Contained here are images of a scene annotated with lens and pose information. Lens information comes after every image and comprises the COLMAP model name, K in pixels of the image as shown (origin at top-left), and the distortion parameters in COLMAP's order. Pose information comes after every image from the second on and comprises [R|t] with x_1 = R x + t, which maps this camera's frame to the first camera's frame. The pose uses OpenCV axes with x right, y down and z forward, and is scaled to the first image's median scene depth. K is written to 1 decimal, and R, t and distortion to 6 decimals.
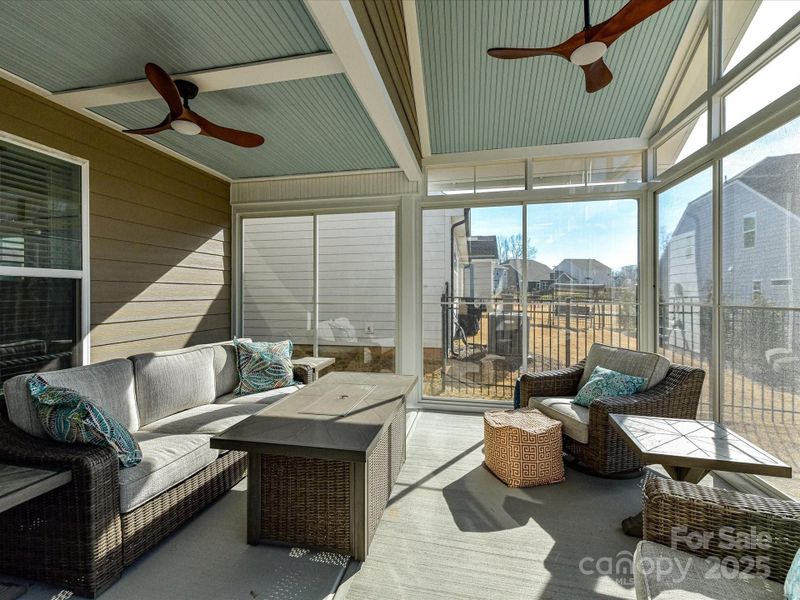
lens RADIAL K [[356.8, 0, 402.1], [0, 356.8, 296.2], [0, 0, 1]] dist [0.017131, 0.000319]
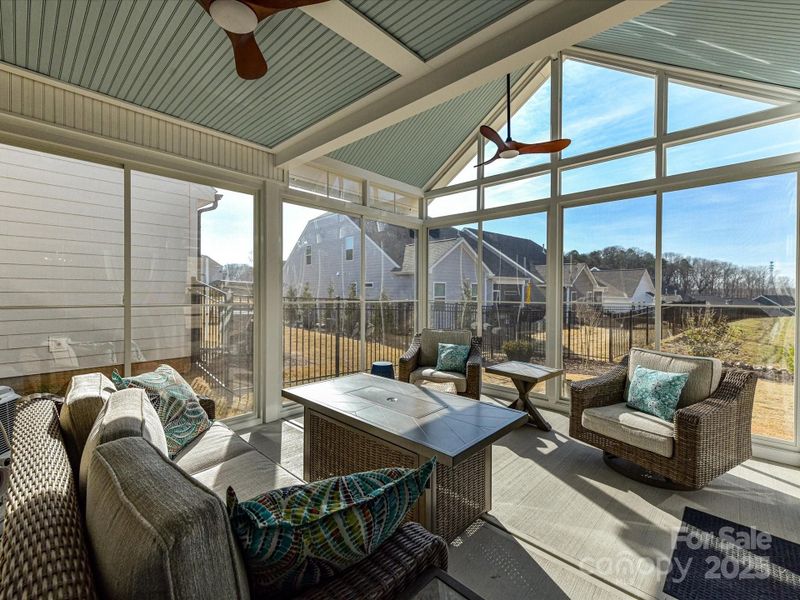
lens RADIAL K [[356.8, 0, 403.3], [0, 356.8, 296.4], [0, 0, 1]] dist [0.017131, 0.000319]
pose [[0.516743, -0.006459, 0.856116, -0.568043], [0.000558, 0.999974, 0.007207, -0.006336], [-0.856140, -0.003247, 0.516733, 0.264603]]
